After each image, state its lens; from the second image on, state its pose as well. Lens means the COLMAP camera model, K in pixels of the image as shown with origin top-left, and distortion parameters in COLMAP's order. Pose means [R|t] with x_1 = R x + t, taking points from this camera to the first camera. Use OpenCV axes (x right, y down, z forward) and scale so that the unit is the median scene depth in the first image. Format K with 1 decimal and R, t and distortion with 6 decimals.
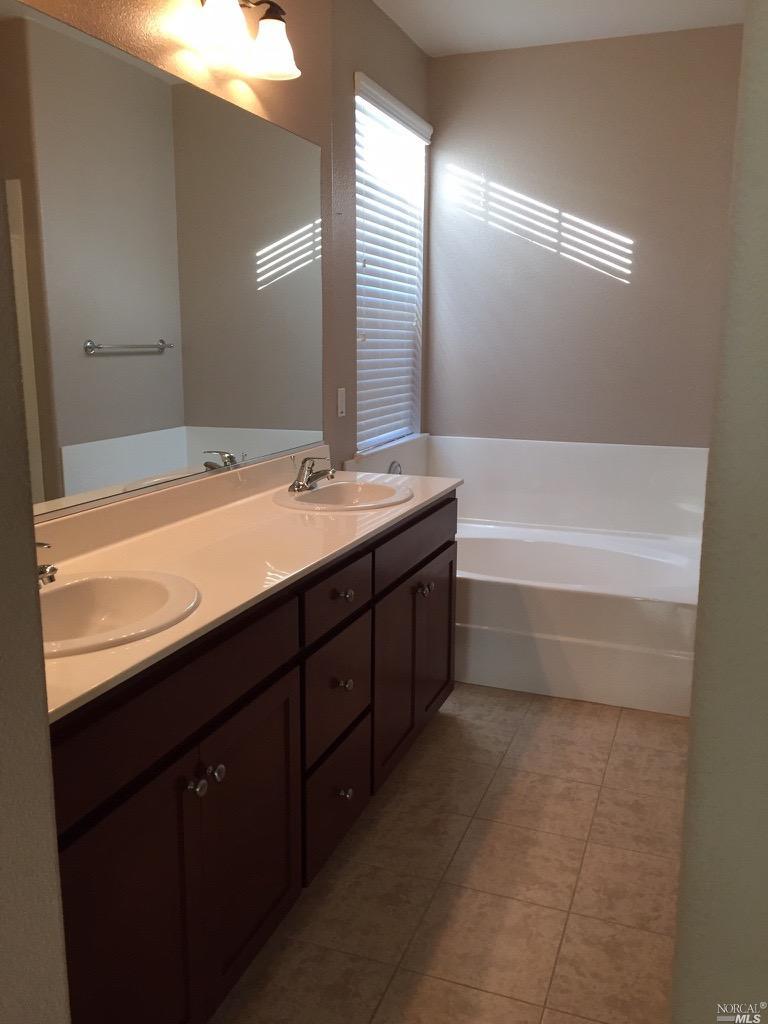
lens RADIAL K [[880.7, 0, 388.4], [0, 880.7, 514.4], [0, 0, 1]] dist [0.060834, -0.056751]
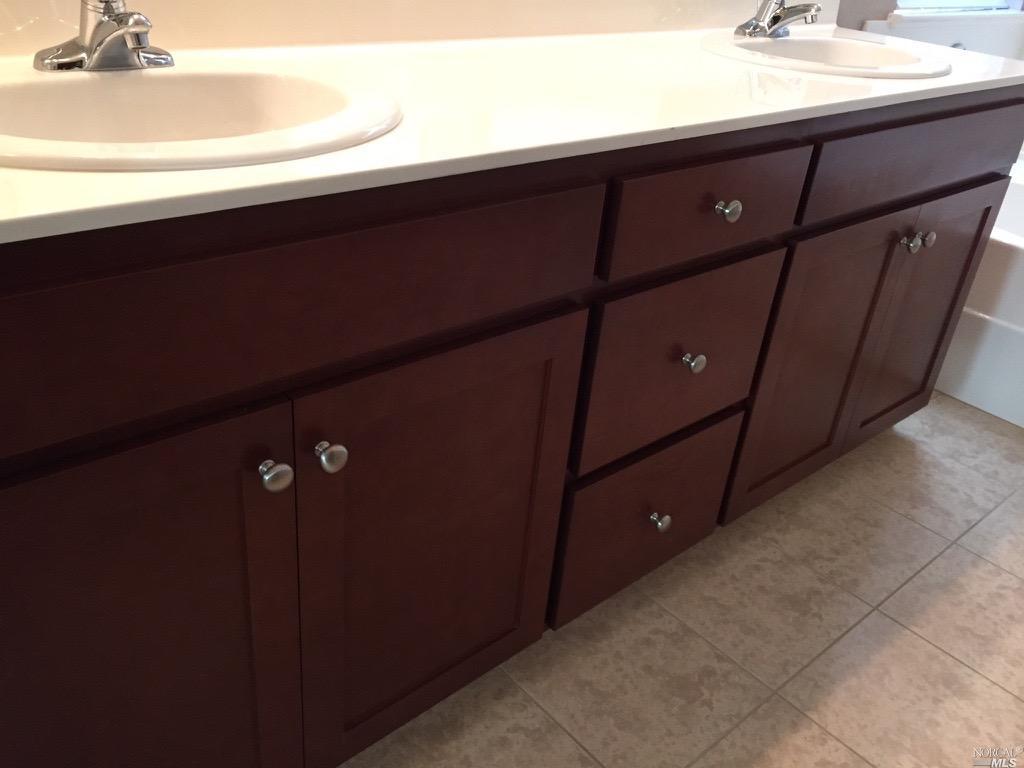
lens RADIAL K [[880.7, 0, 516.2], [0, 880.7, 377.2], [0, 0, 1]] dist [0.060834, -0.056751]
pose [[0.877422, 0.292310, -0.380375, 0.060640], [-0.176223, 0.933875, 0.311163, 0.032171], [0.446179, -0.205990, 0.870915, 0.344611]]
